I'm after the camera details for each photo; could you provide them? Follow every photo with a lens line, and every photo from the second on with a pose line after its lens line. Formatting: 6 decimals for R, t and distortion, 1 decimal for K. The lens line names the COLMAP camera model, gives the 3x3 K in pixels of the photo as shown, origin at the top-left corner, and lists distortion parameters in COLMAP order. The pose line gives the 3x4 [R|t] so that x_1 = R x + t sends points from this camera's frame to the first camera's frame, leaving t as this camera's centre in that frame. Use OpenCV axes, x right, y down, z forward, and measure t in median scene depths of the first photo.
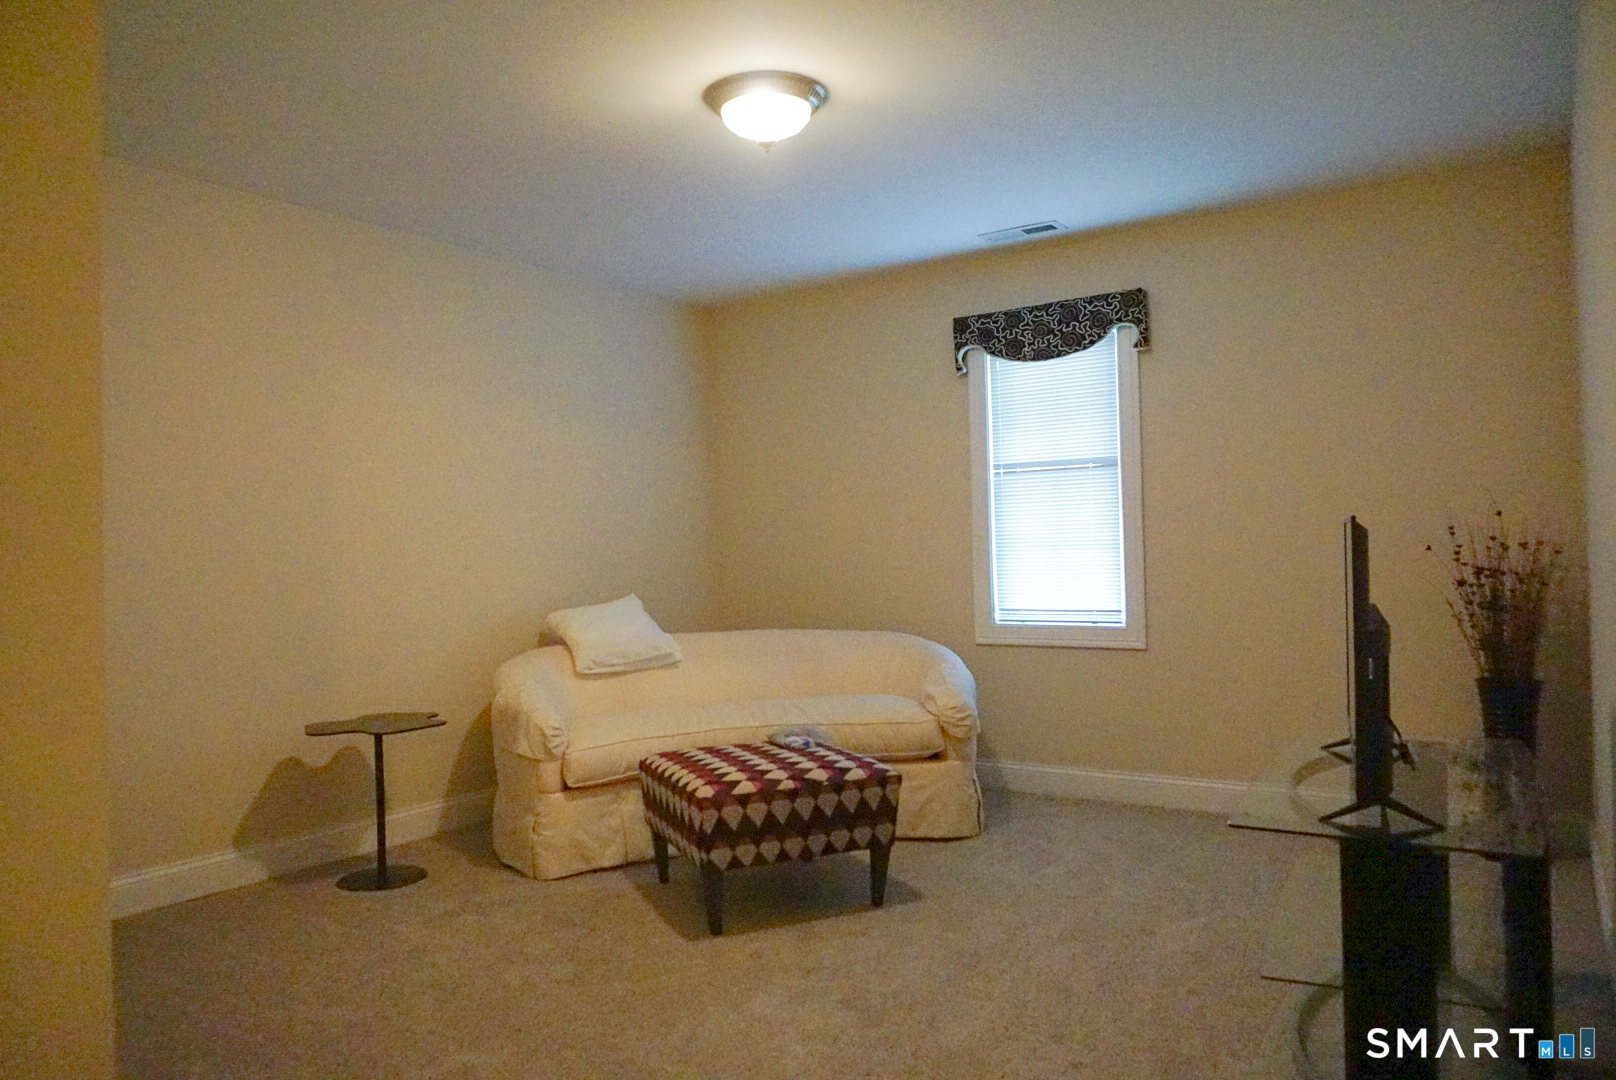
lens RADIAL K [[1085.8, 0, 807.1], [0, 1085.8, 535.6], [0, 0, 1]] dist [-0.024593, 0.004300]
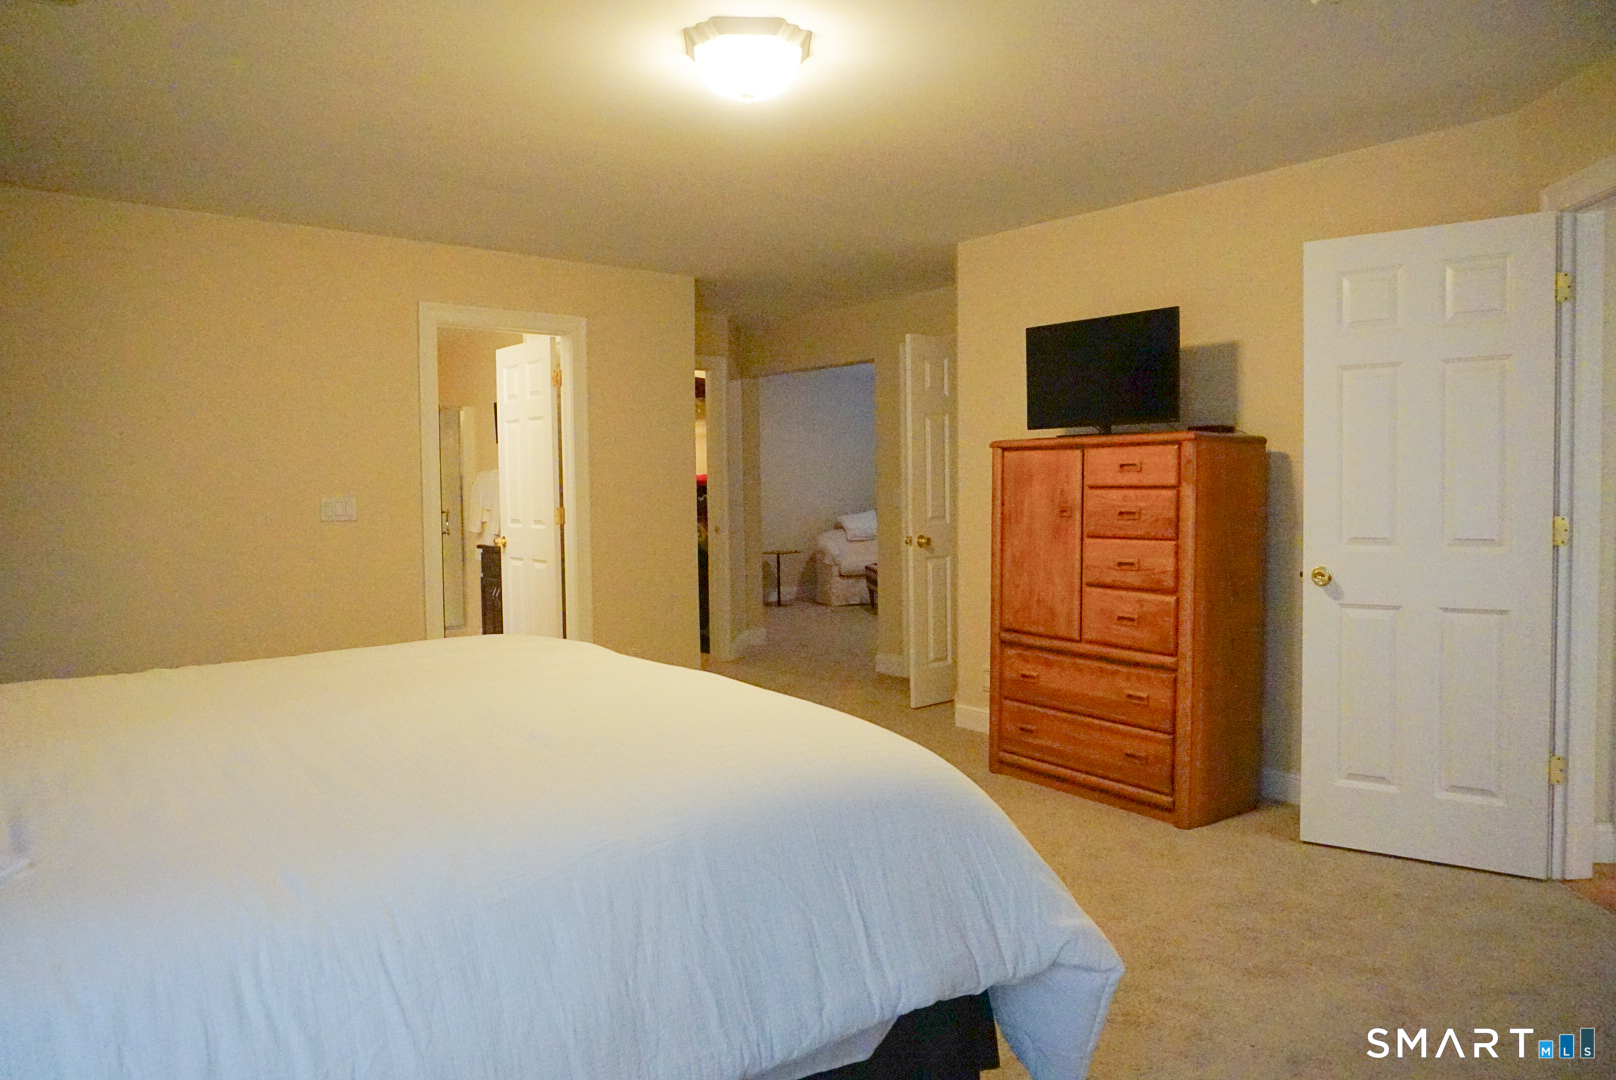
lens RADIAL K [[1085.8, 0, 808.3], [0, 1085.8, 540.2], [0, 0, 1]] dist [-0.024593, 0.004300]
pose [[0.949824, 0.014526, -0.312446, 0.578739], [0.000291, 0.998880, 0.047322, 0.003992], [0.312783, -0.045038, 0.948756, -1.707058]]
